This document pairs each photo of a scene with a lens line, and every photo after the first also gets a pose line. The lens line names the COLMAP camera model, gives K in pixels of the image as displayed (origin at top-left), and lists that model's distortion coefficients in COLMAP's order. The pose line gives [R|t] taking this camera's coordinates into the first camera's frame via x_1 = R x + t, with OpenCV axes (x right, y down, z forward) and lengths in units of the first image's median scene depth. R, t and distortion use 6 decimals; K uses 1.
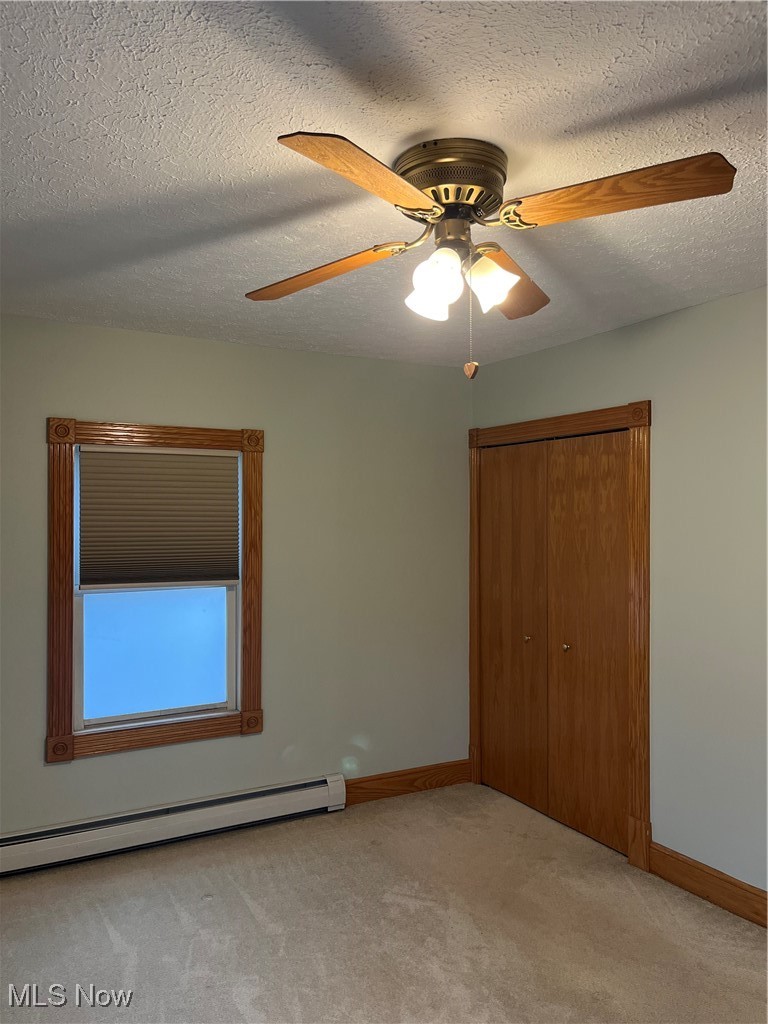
lens RADIAL K [[771.5, 0, 384.7], [0, 771.5, 509.7], [0, 0, 1]] dist [0.005970, -0.001269]
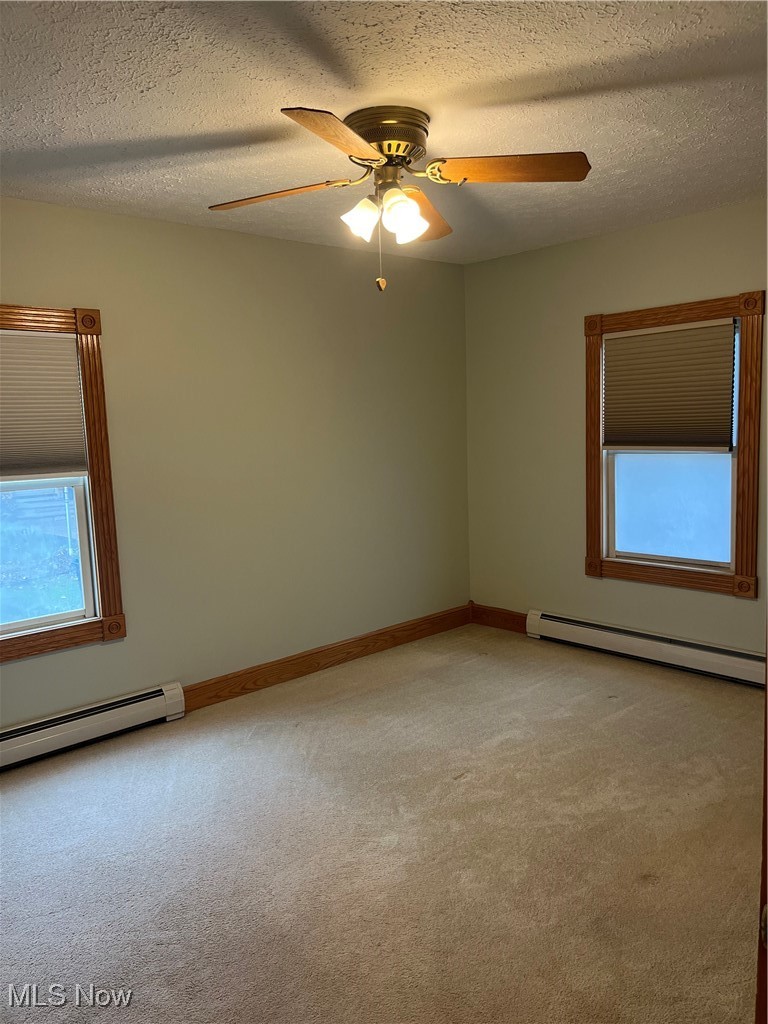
lens RADIAL K [[771.5, 0, 385.5], [0, 771.5, 515.3], [0, 0, 1]] dist [0.005970, -0.001269]
pose [[0.226015, 0.117180, -0.967050, 0.772581], [0.059213, 0.989250, 0.133709, 0.017956], [0.972322, -0.087482, 0.216647, 0.355866]]
